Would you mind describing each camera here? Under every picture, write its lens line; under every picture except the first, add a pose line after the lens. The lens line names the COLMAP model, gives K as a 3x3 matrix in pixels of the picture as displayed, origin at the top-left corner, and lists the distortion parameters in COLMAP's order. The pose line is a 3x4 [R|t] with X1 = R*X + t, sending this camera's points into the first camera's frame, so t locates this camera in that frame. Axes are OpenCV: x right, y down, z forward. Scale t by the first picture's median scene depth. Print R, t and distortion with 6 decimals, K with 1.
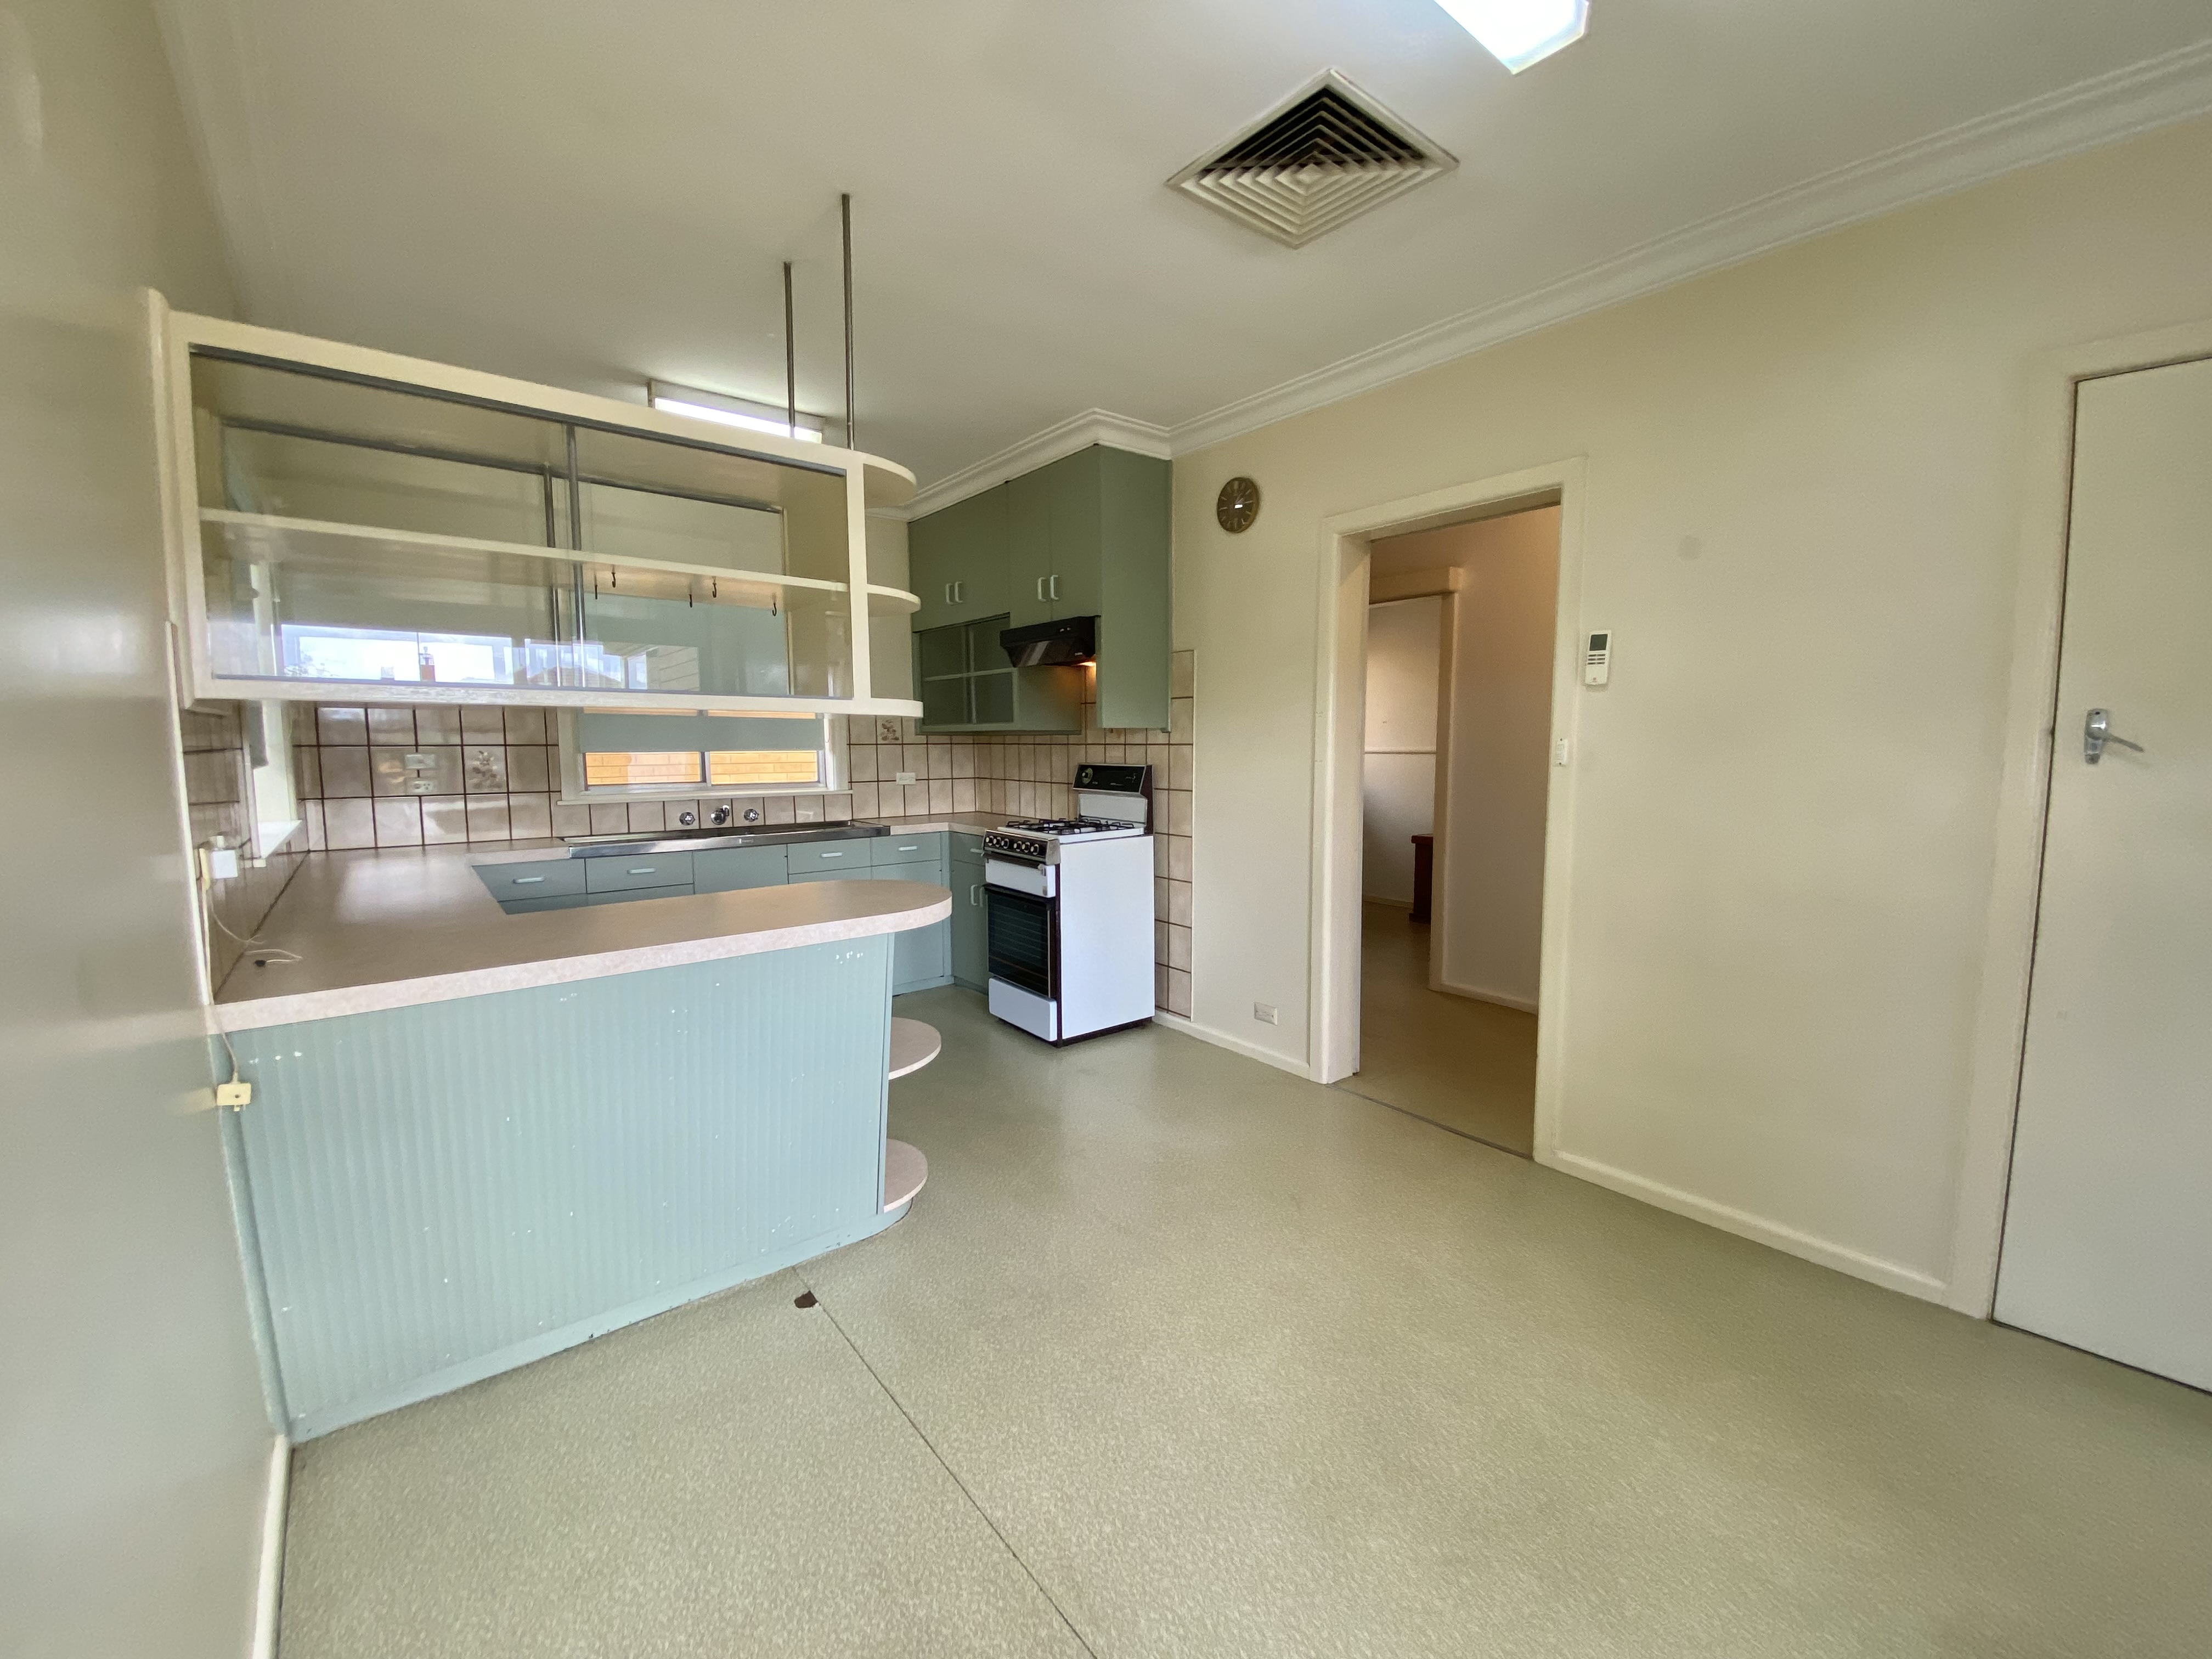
lens RADIAL K [[895.4, 0, 1106.0], [0, 895.4, 829.5], [0, 0, 1]] dist [-0.000373, -0.000049]
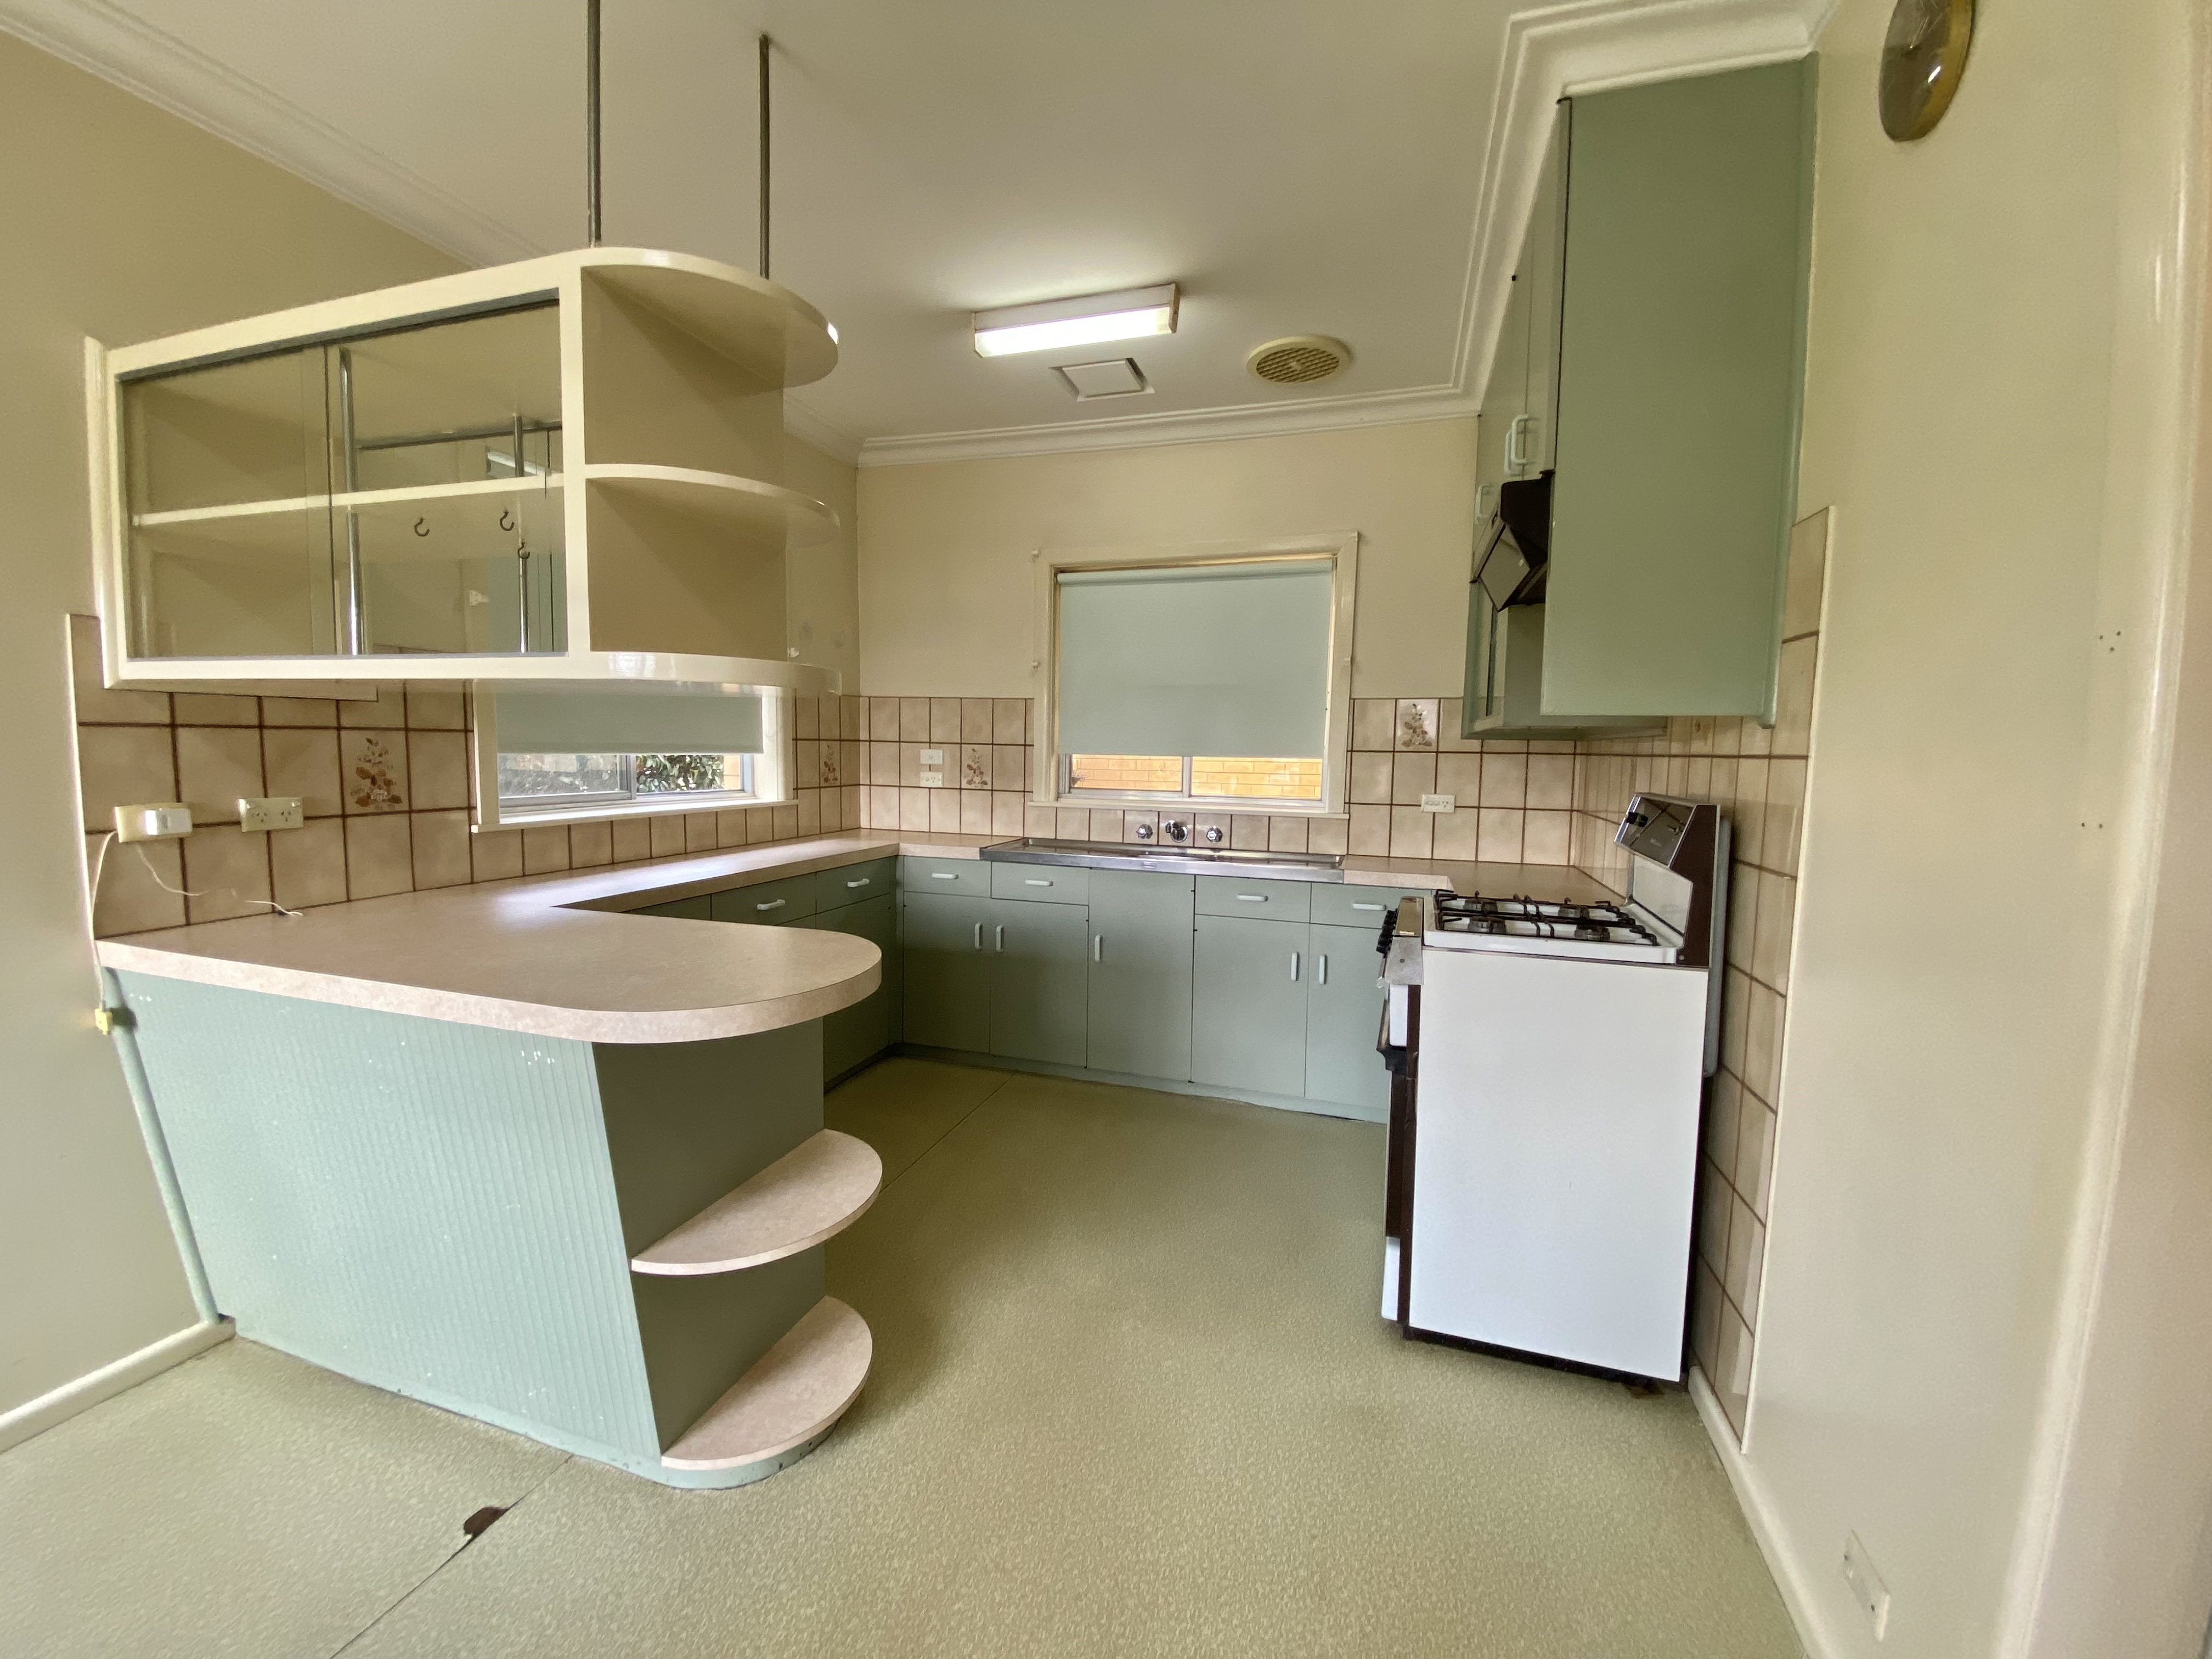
lens RADIAL K [[893.7, 0, 1100.1], [0, 893.7, 816.9], [0, 0, 1]] dist [0.048070, -0.036135]
pose [[0.552092, 0.077445, -0.830179, 0.253822], [-0.102816, 0.994401, 0.024389, -0.047678], [0.827420, 0.071890, 0.556963, 0.532362]]
